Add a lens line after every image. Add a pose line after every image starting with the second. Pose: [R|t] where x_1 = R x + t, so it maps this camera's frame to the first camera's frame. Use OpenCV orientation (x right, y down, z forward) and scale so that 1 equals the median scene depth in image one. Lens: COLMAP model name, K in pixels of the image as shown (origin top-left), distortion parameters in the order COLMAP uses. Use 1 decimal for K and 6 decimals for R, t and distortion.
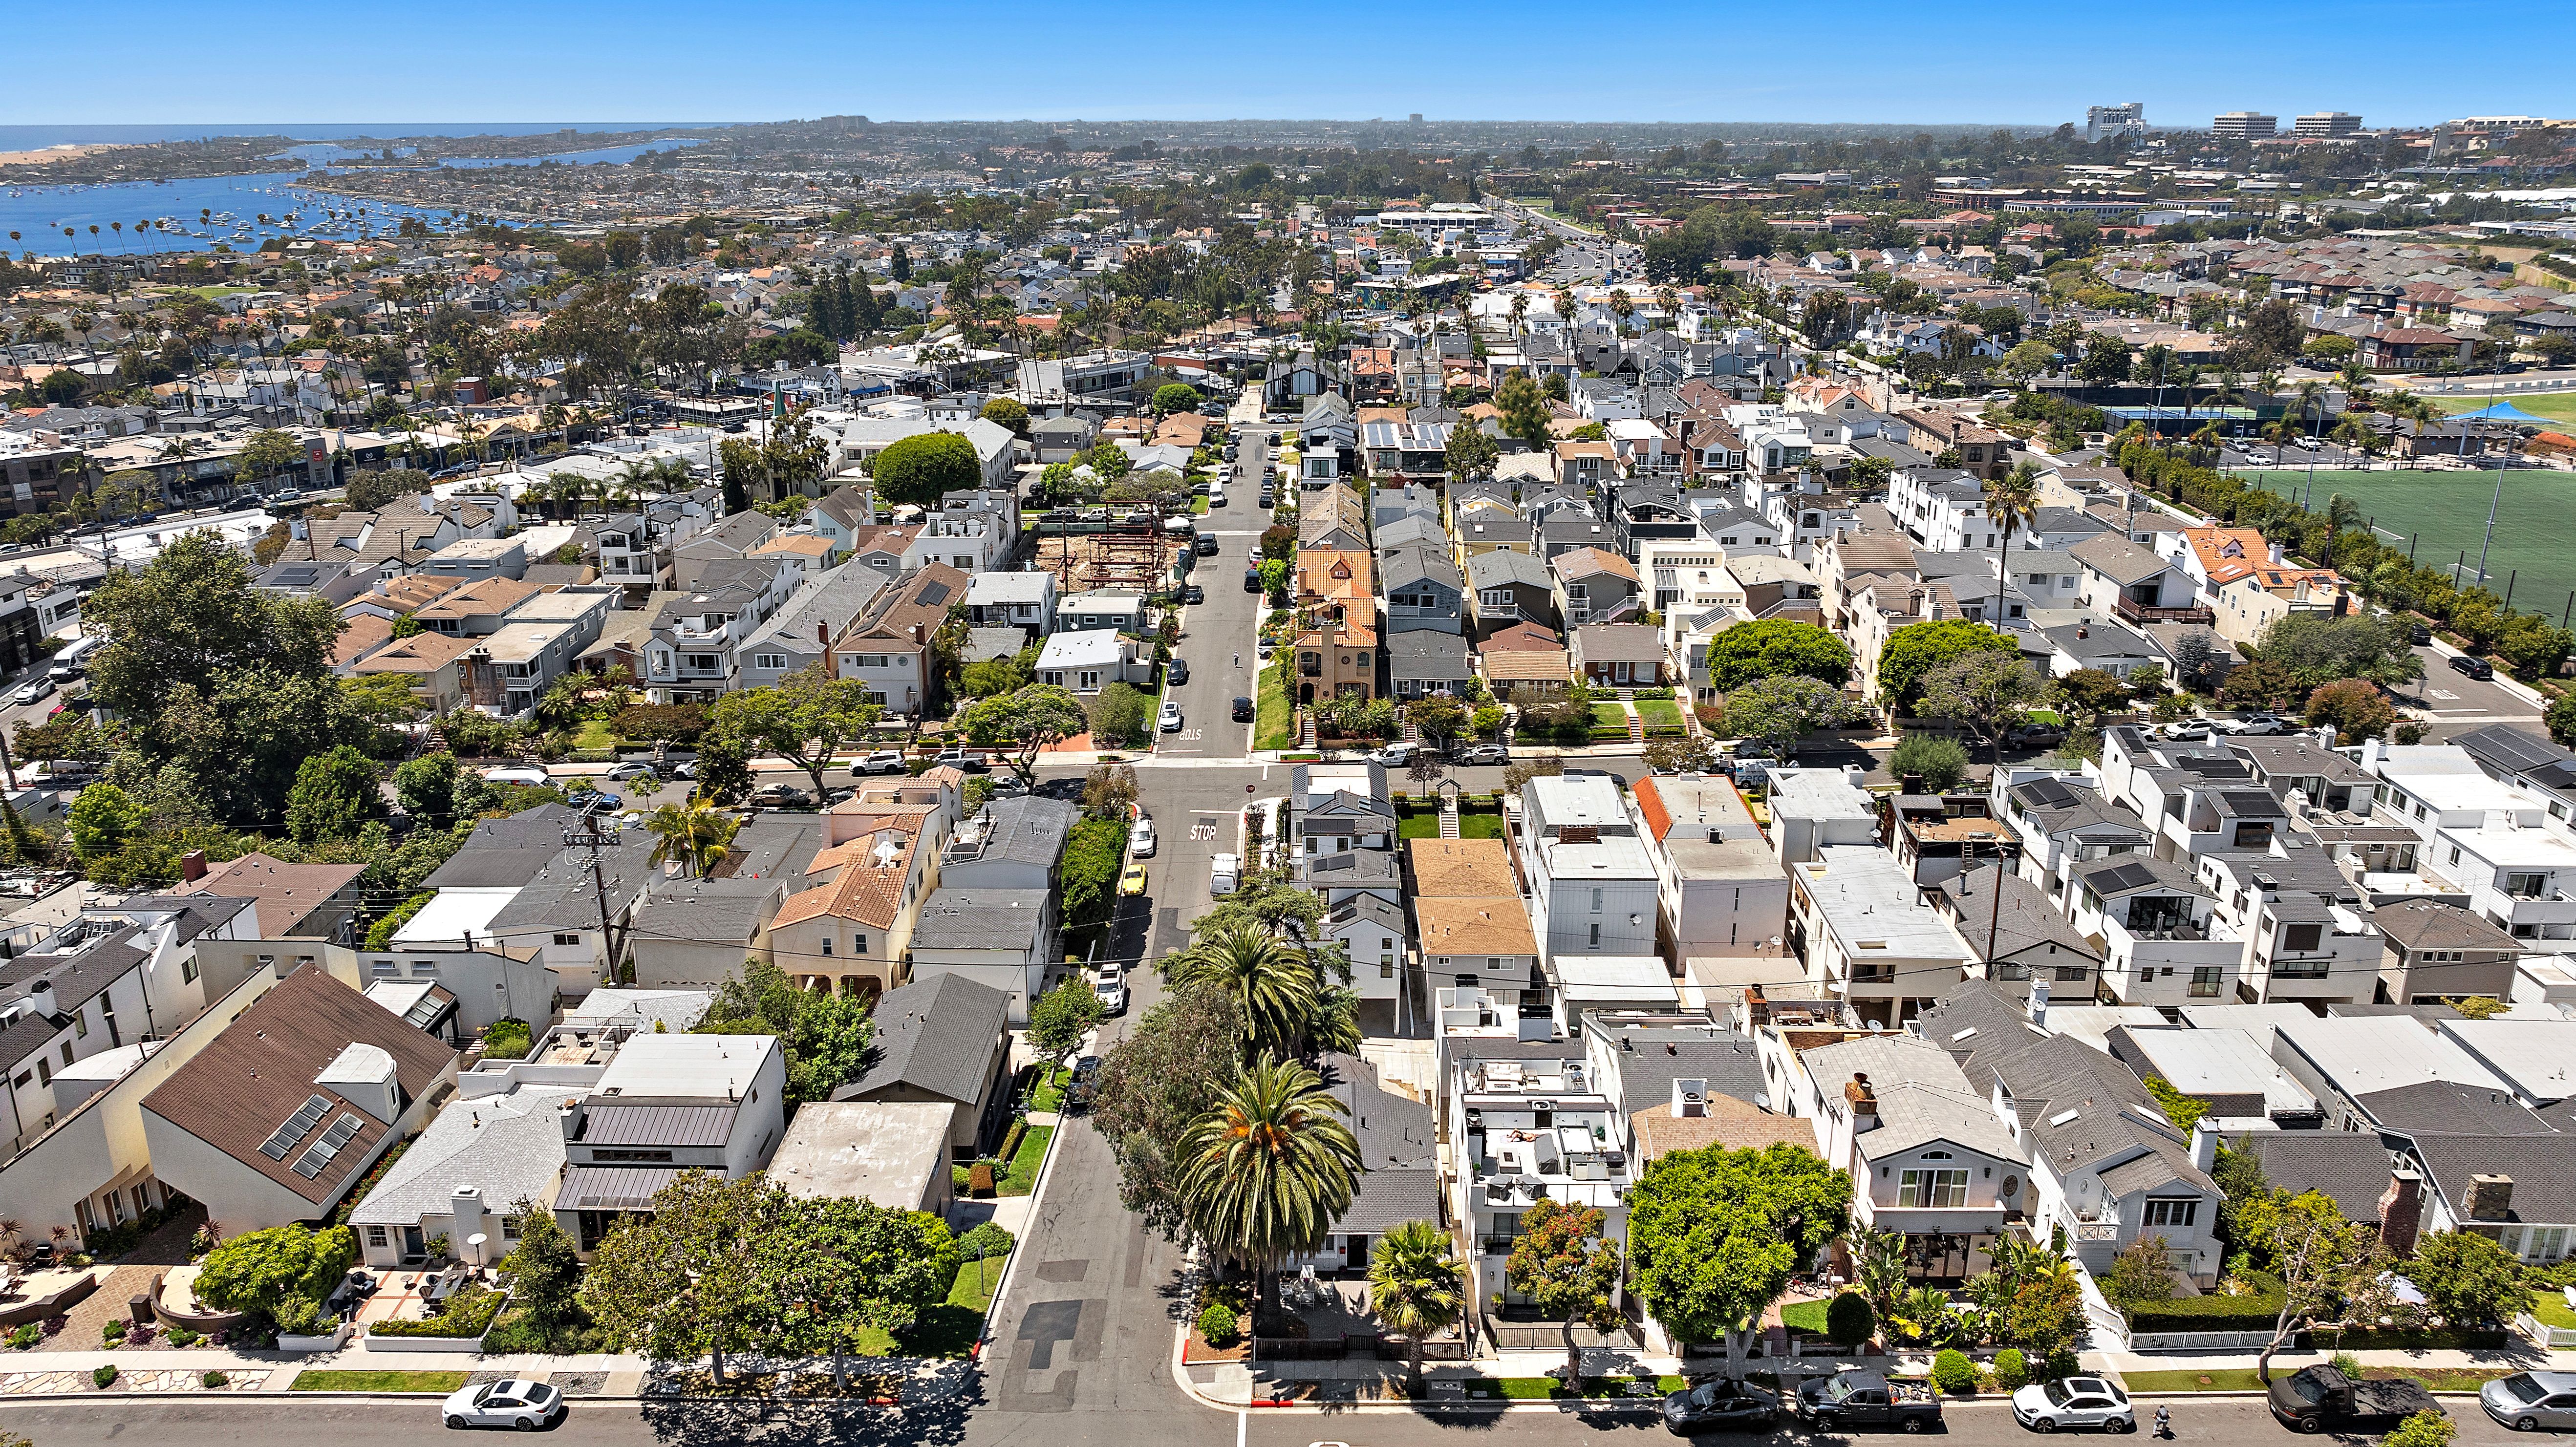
lens RADIAL K [[1862.8, 0, 1288.0], [0, 1862.8, 723.5], [0, 0, 1]] dist [-0.035078, 0.036229]
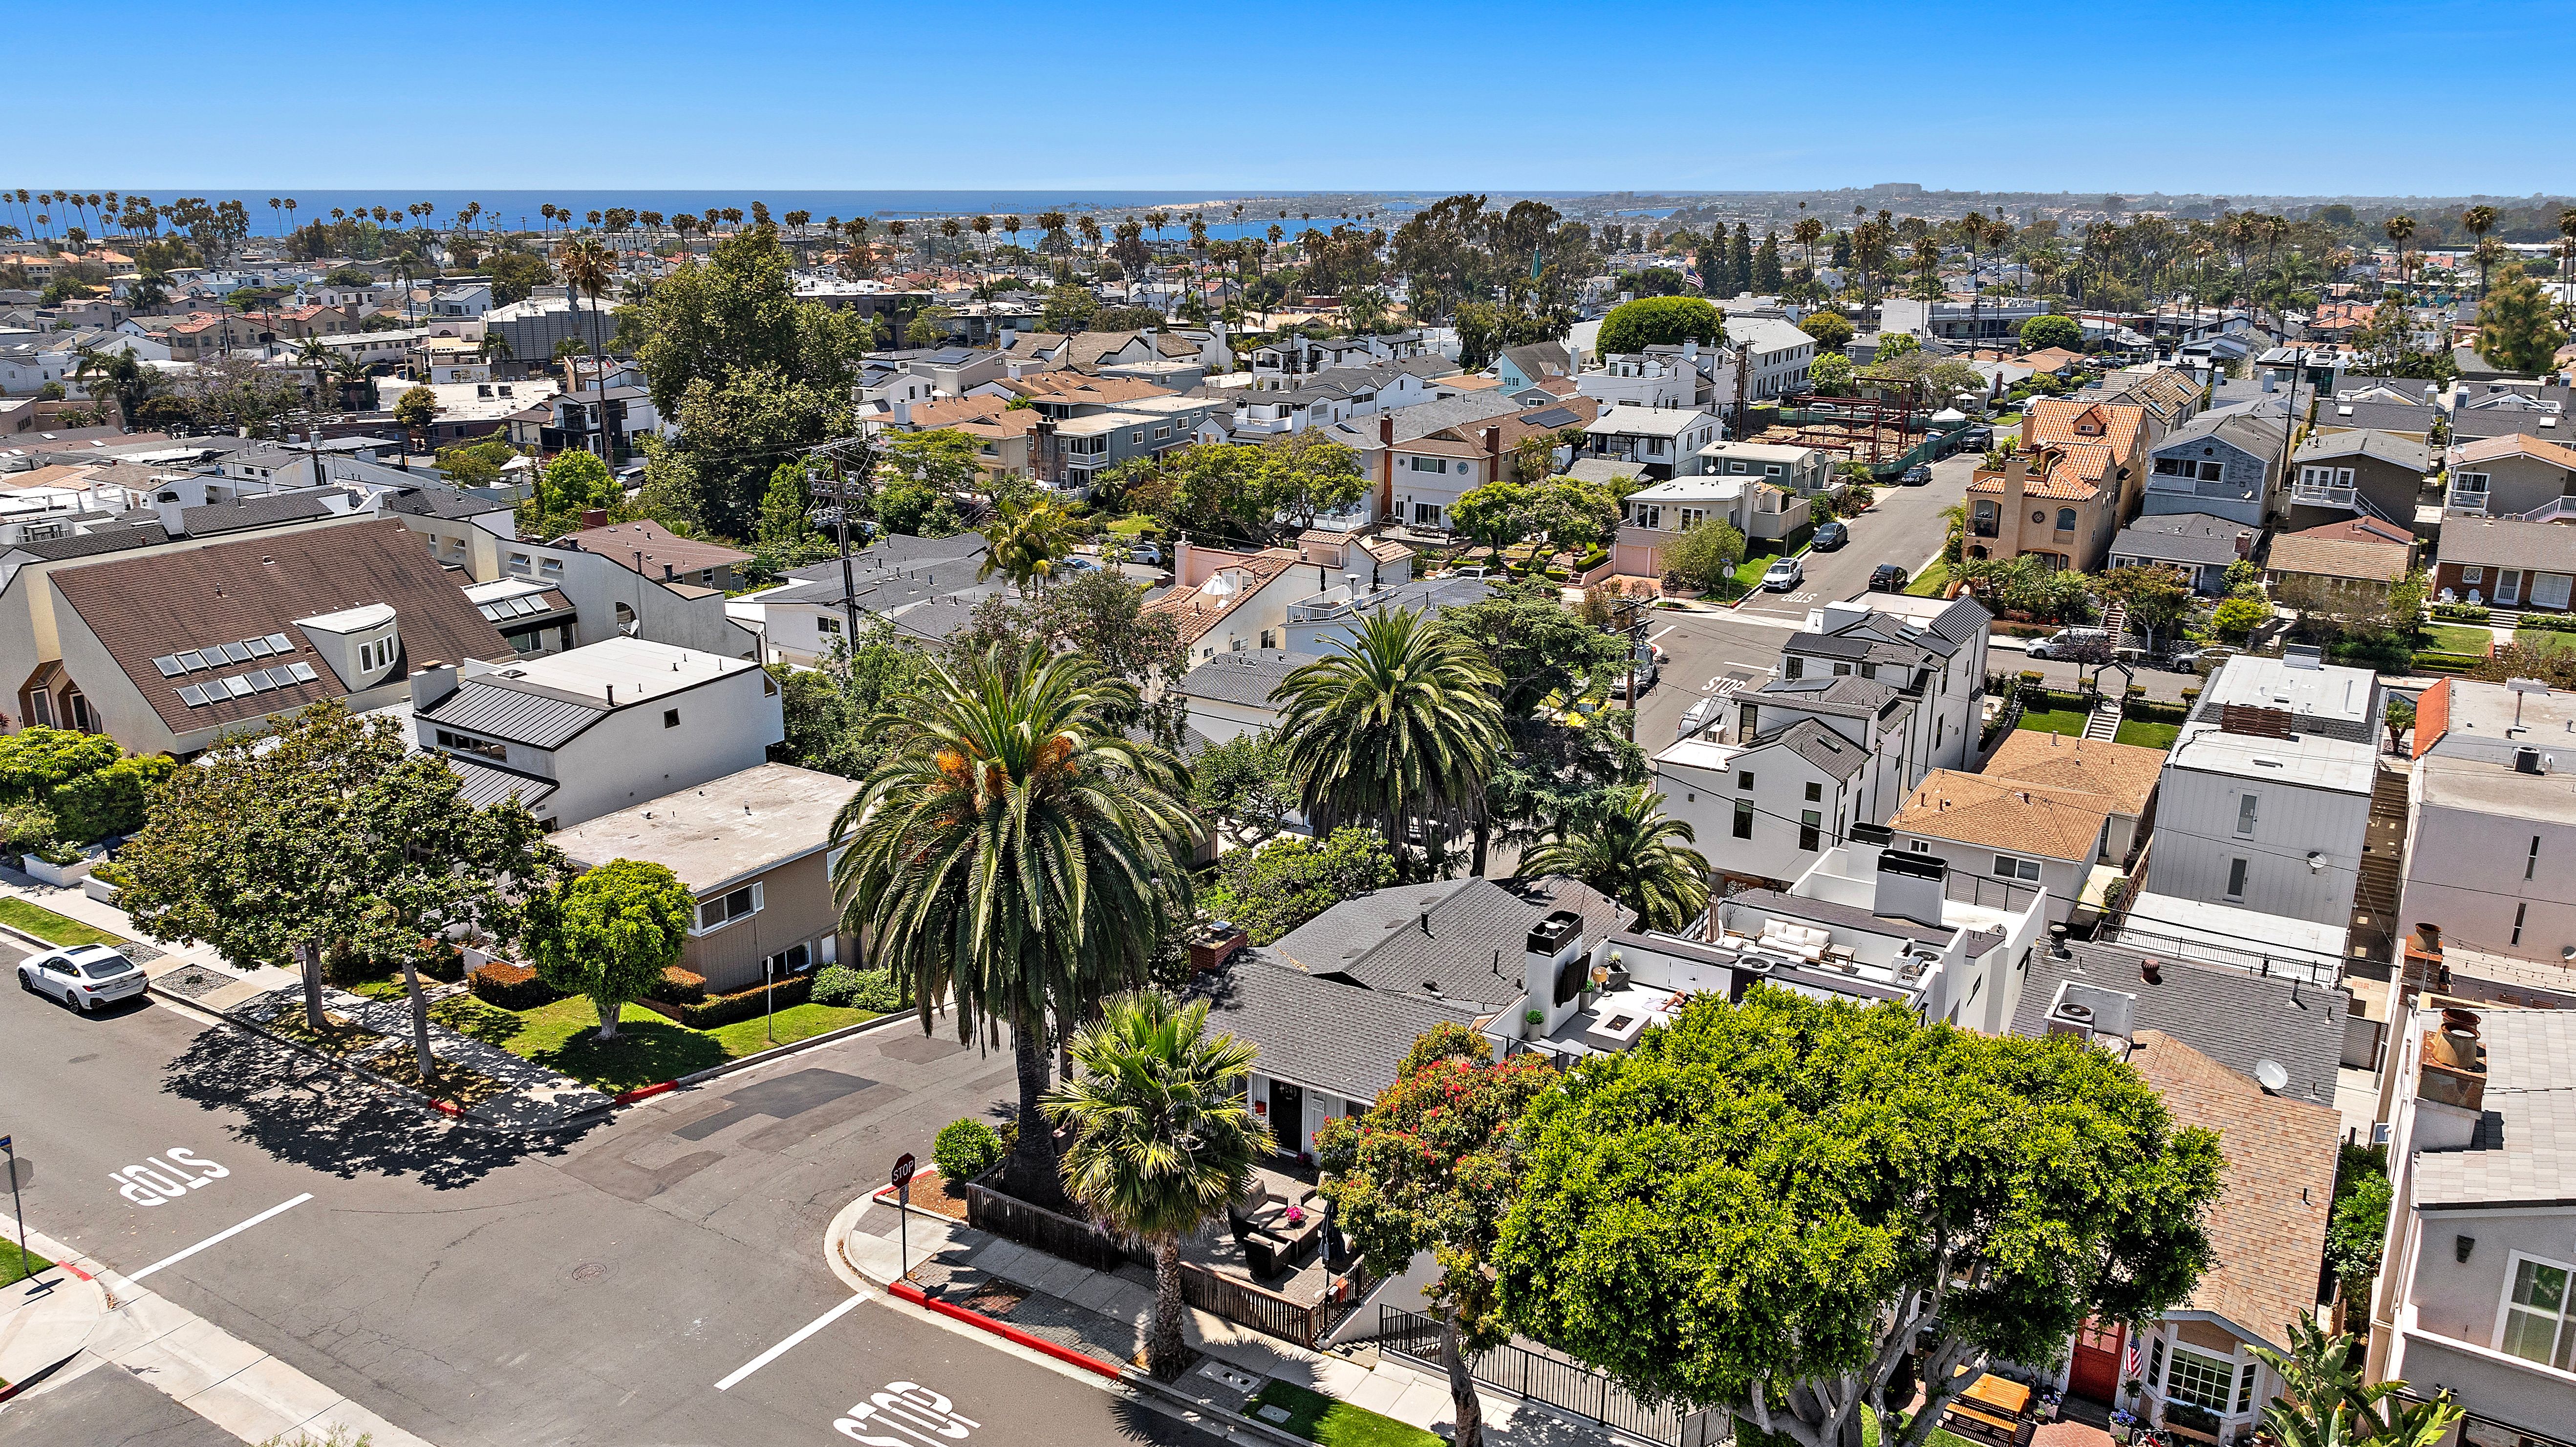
lens RADIAL K [[1862.8, 0, 1288.0], [0, 1862.8, 723.5], [0, 0, 1]] dist [-0.035078, 0.036229]
pose [[0.858747, 0.146980, -0.490867, 0.144088], [-0.166451, 0.986041, 0.004052, 0.087348], [0.484610, 0.078226, 0.871225, 0.270769]]
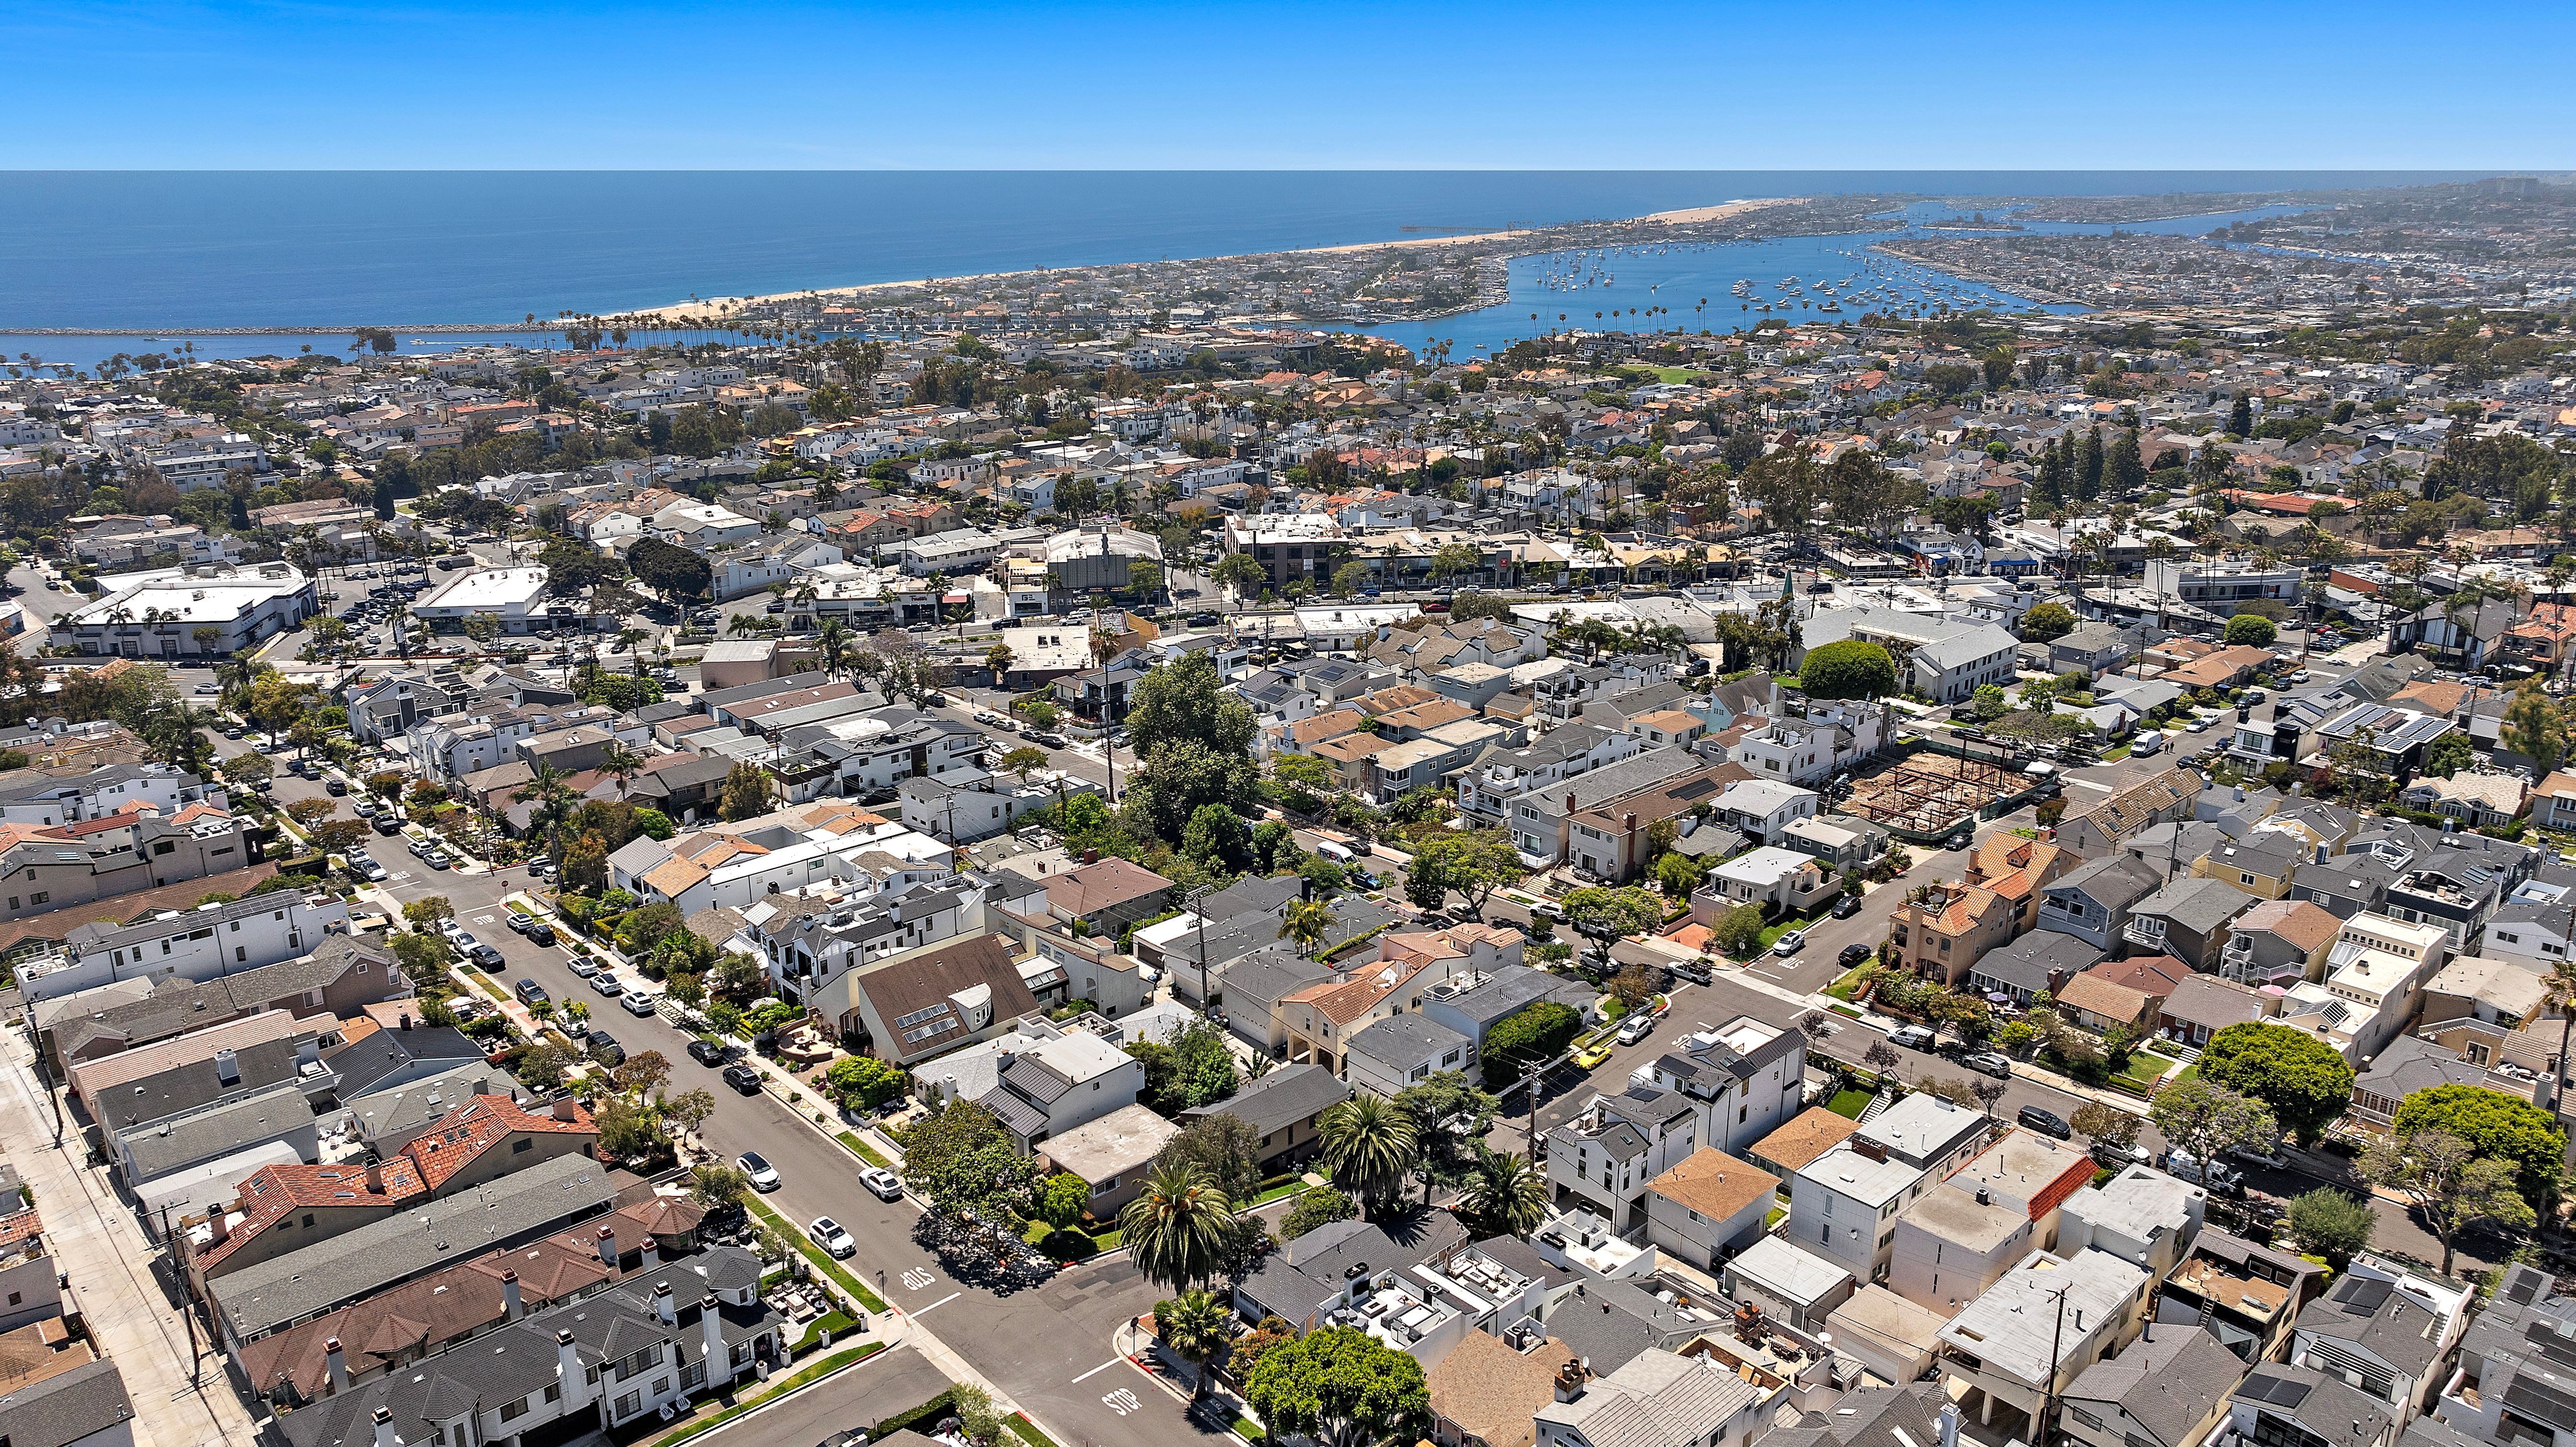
lens RADIAL K [[1826.6, 0, 1288.0], [0, 1826.6, 723.5], [0, 0, 1]] dist [-0.013721, -0.005572]
pose [[0.685310, 0.214542, -0.695932, 0.508574], [-0.226469, 0.971023, 0.076334, -0.159585], [0.692142, 0.105295, 0.714039, -0.061581]]
